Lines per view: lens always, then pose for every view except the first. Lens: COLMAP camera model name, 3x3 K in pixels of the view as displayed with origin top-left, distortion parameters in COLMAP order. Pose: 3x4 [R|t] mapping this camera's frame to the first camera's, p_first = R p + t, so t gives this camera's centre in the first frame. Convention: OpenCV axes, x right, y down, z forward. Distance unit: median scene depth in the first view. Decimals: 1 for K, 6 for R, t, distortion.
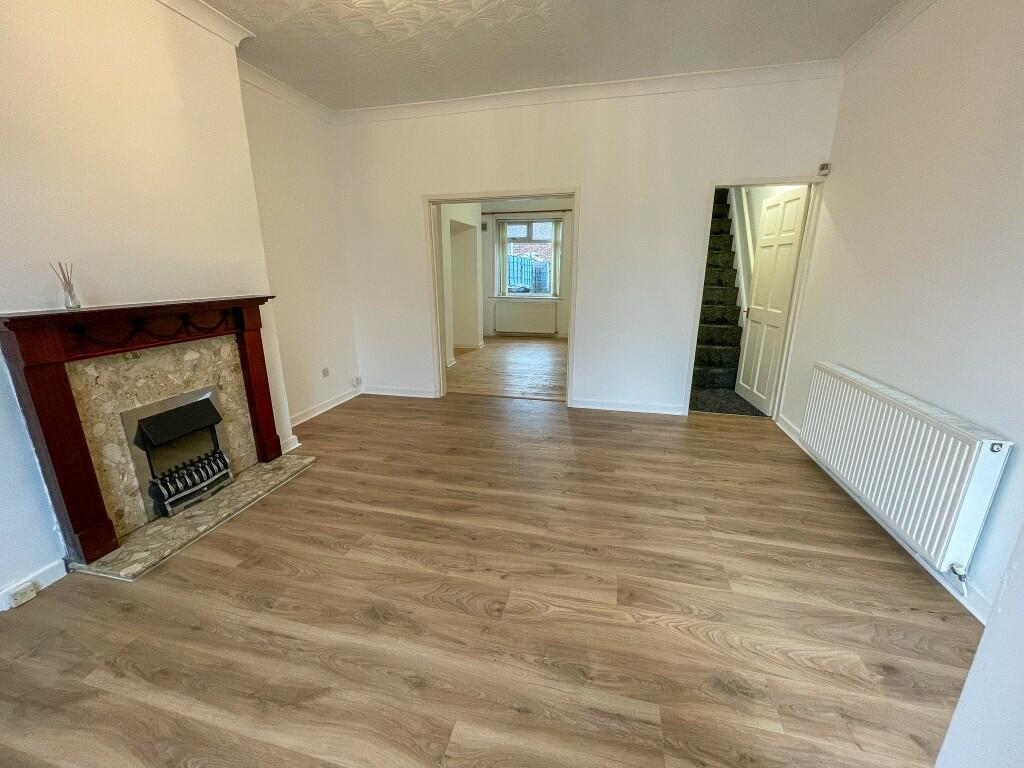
lens RADIAL K [[412.1, 0, 508.4], [0, 412.1, 385.0], [0, 0, 1]] dist [-0.002528, 0.000360]
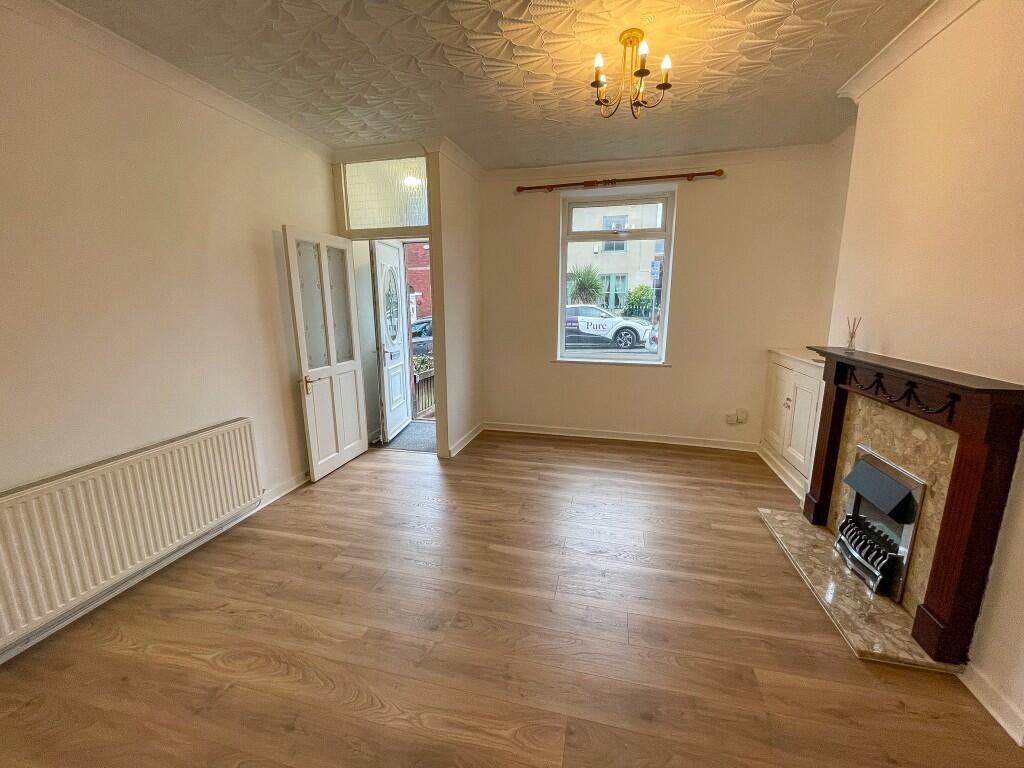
lens RADIAL K [[412.1, 0, 508.4], [0, 412.1, 381.7], [0, 0, 1]] dist [-0.002528, 0.000360]
pose [[-0.999954, 0.009637, 0.000088, 0.026410], [0.008618, 0.890055, 0.455771, -0.499364], [0.004314, 0.455751, -0.890097, 1.558330]]
